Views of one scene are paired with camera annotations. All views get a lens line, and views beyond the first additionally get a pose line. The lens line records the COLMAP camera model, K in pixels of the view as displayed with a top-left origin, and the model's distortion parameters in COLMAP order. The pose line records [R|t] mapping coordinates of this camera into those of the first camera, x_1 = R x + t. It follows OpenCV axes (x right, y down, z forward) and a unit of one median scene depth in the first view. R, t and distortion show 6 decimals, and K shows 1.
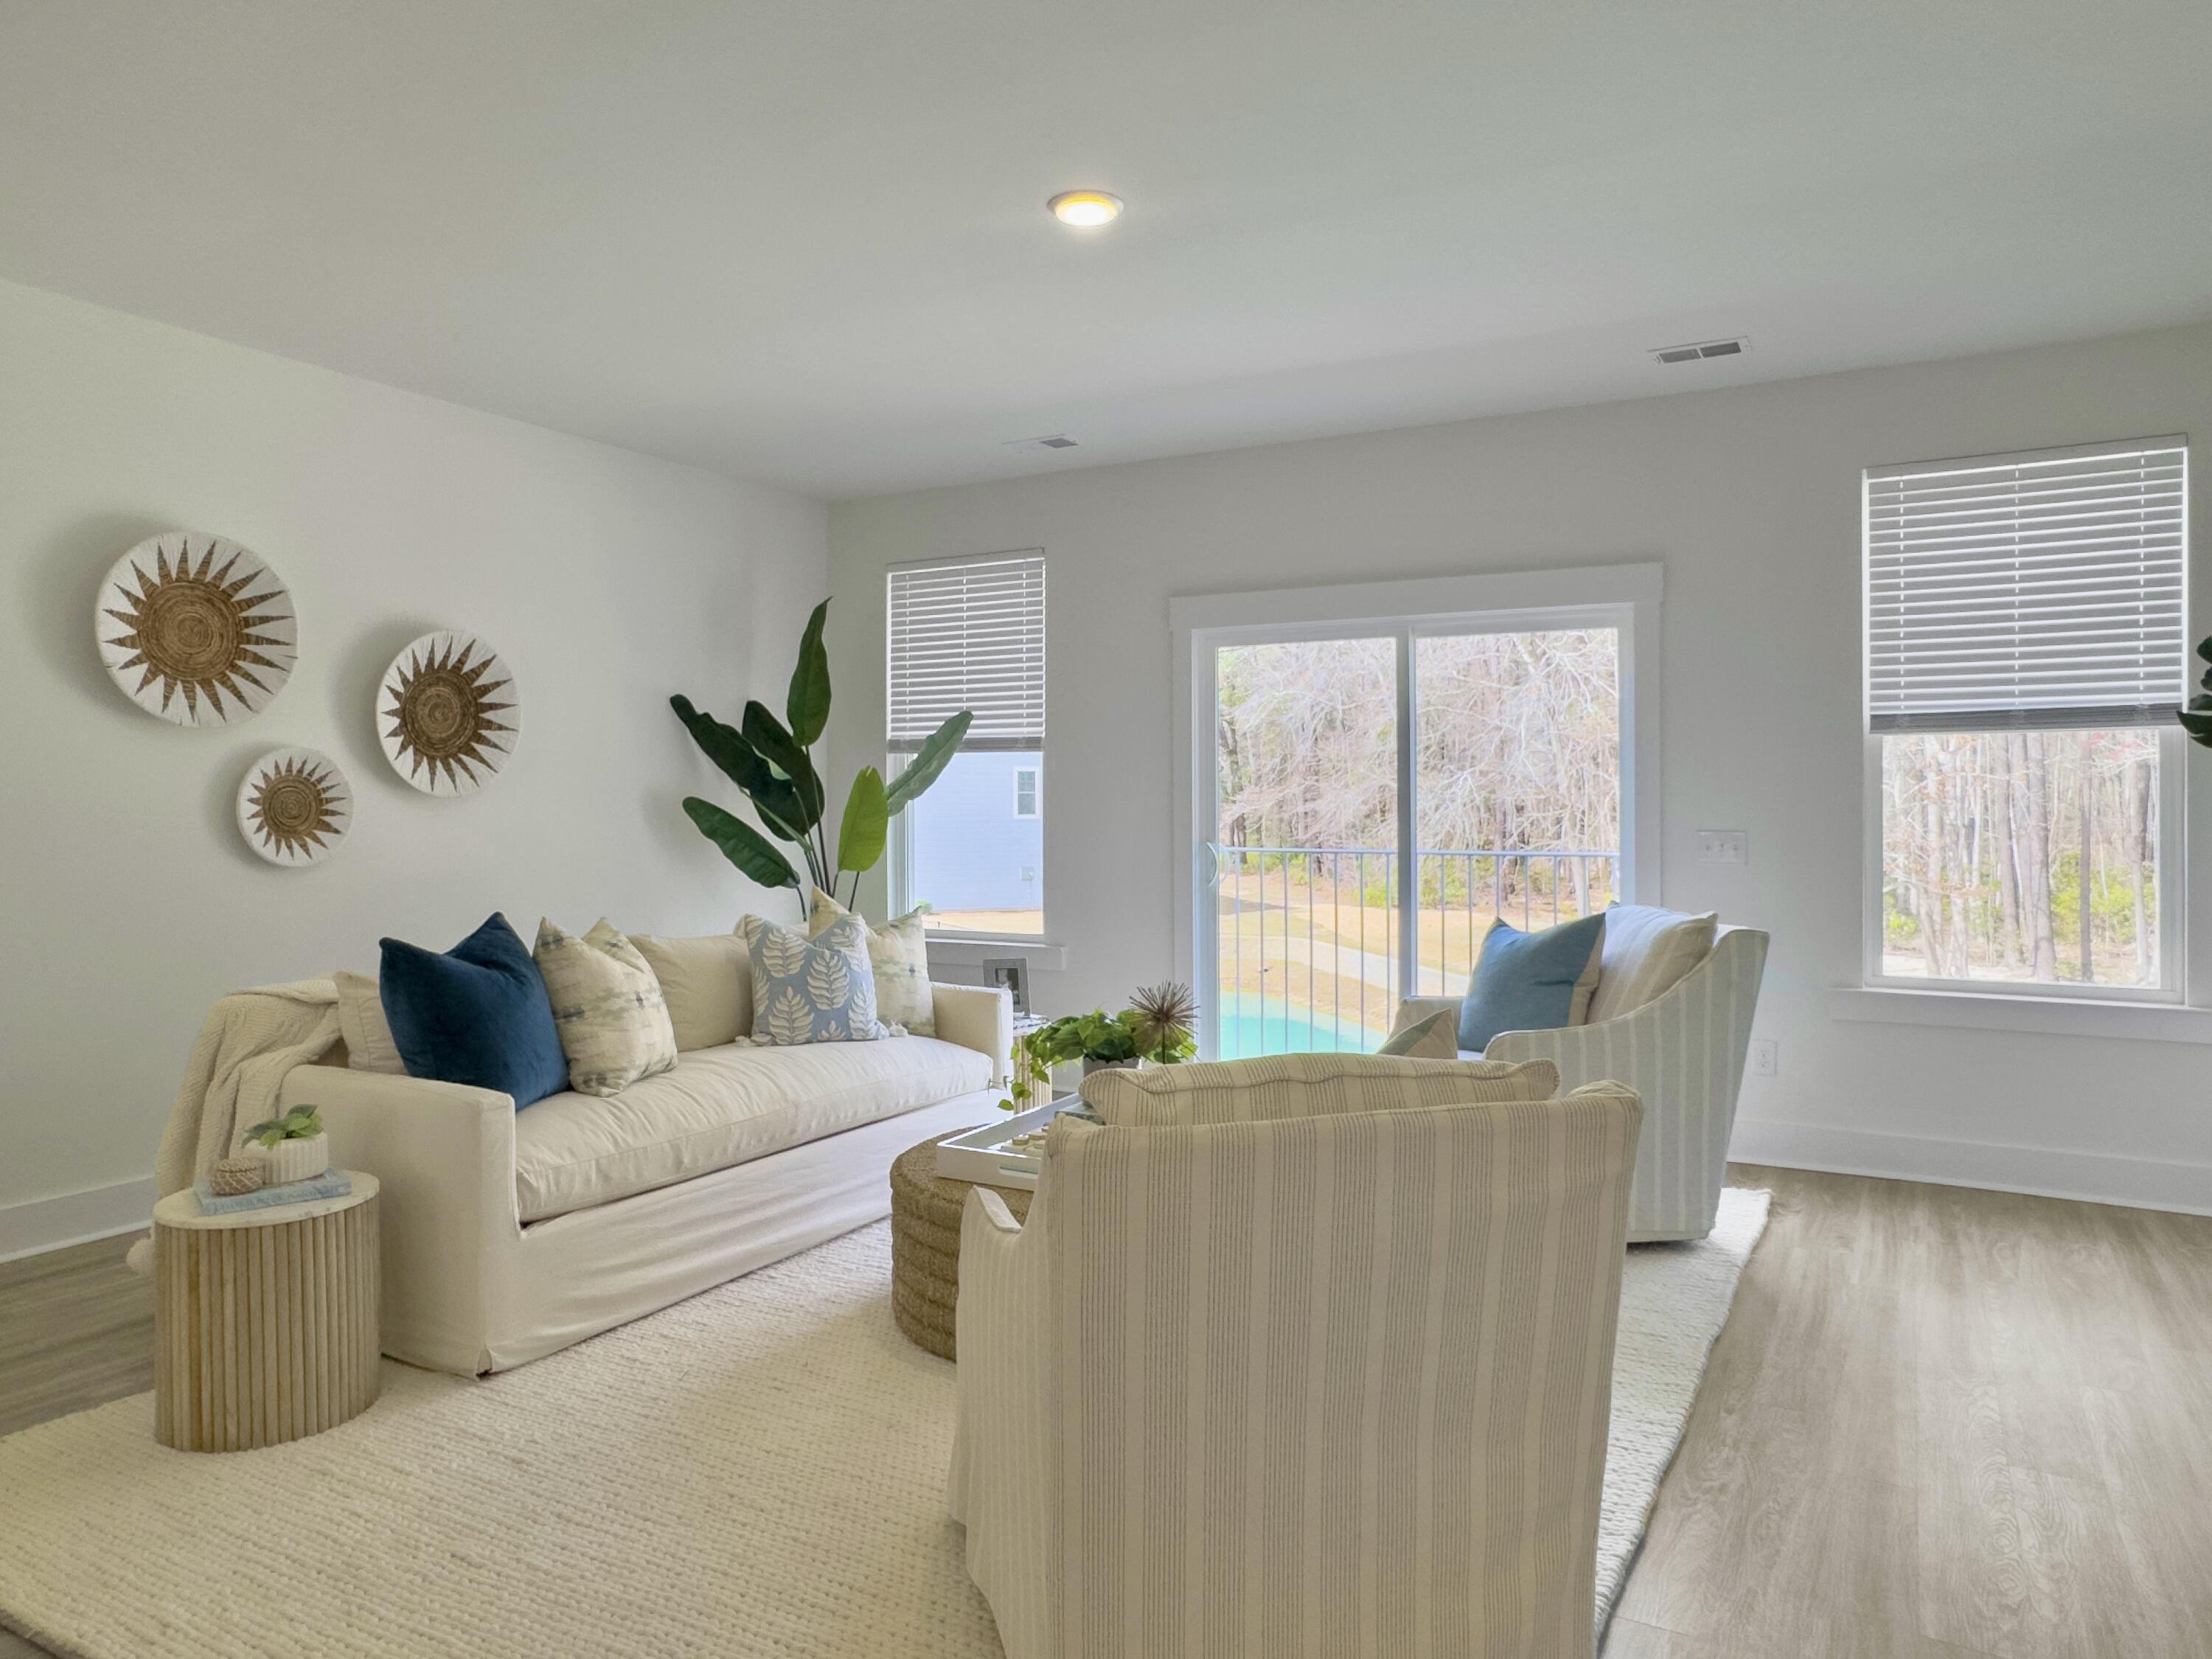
lens RADIAL K [[1459.2, 0, 1075.1], [0, 1459.2, 807.5], [0, 0, 1]] dist [-0.079985, 0.087416]
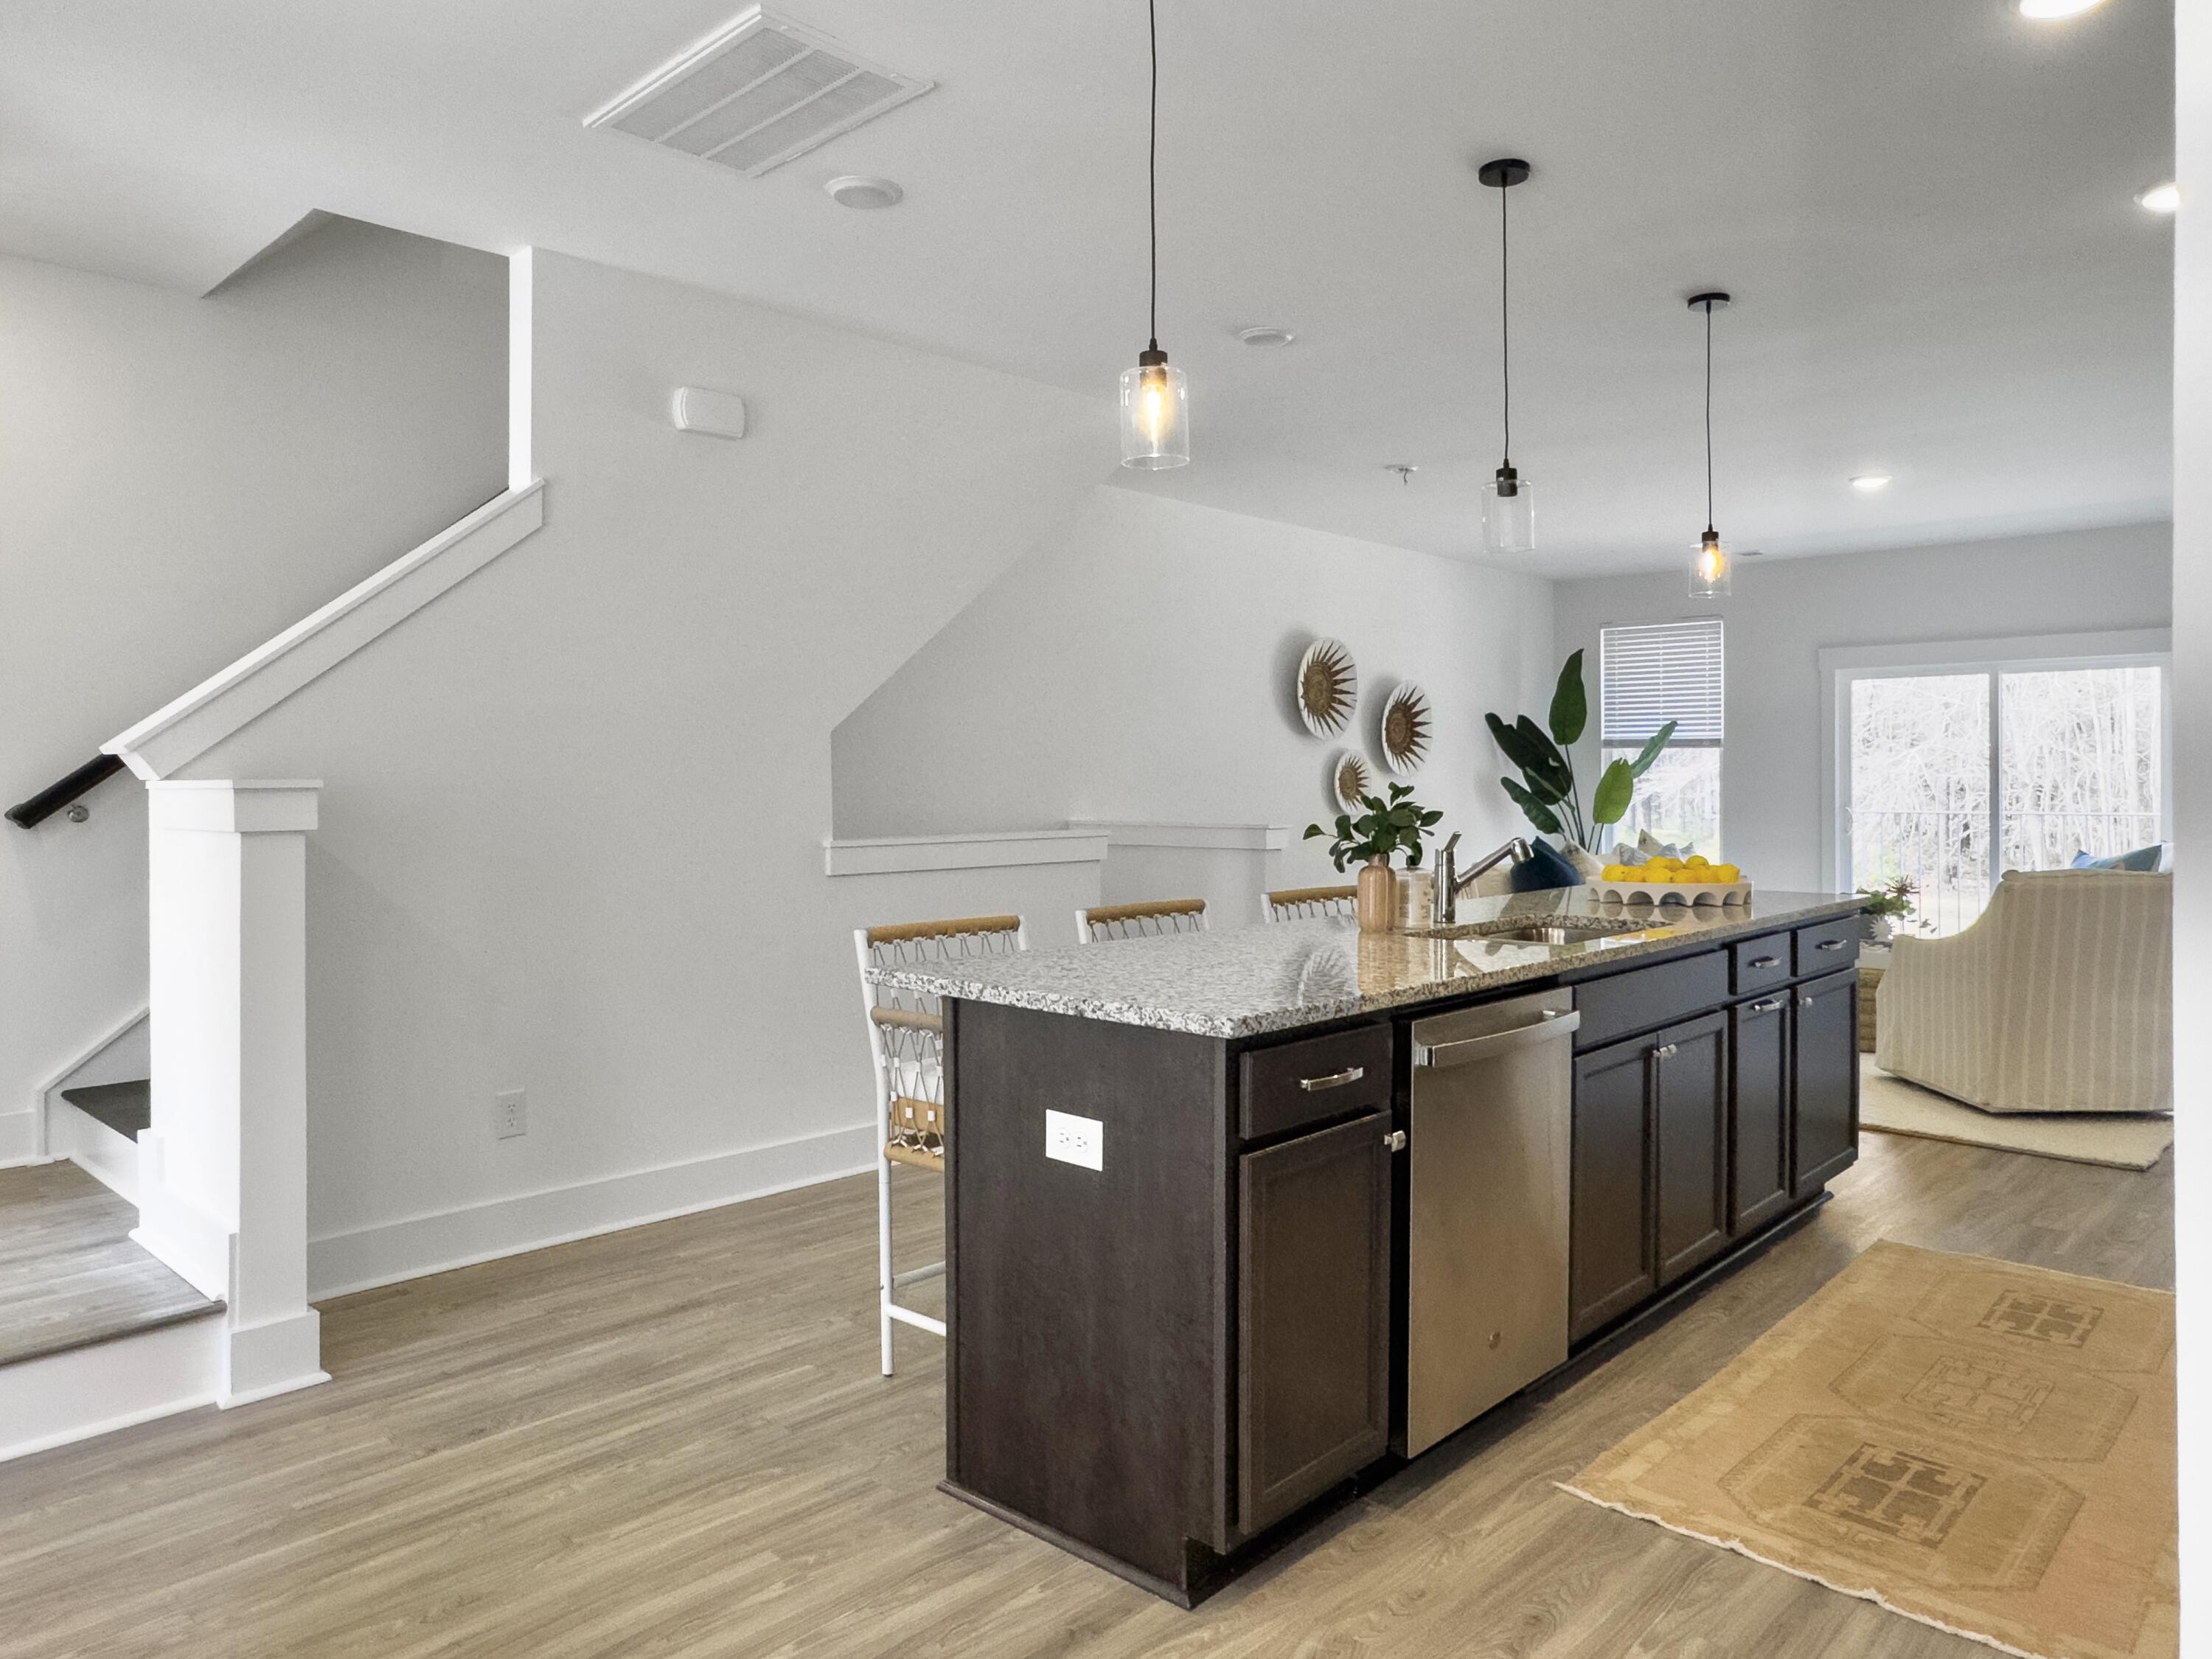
lens RADIAL K [[1459.2, 0, 1088.2], [0, 1459.2, 811.2], [0, 0, 1]] dist [-0.079985, 0.087416]
pose [[0.971222, 0.004152, -0.238142, -0.380564], [-0.000146, 0.999858, 0.016835, 0.004685], [0.238178, -0.016316, 0.971084, -0.793453]]
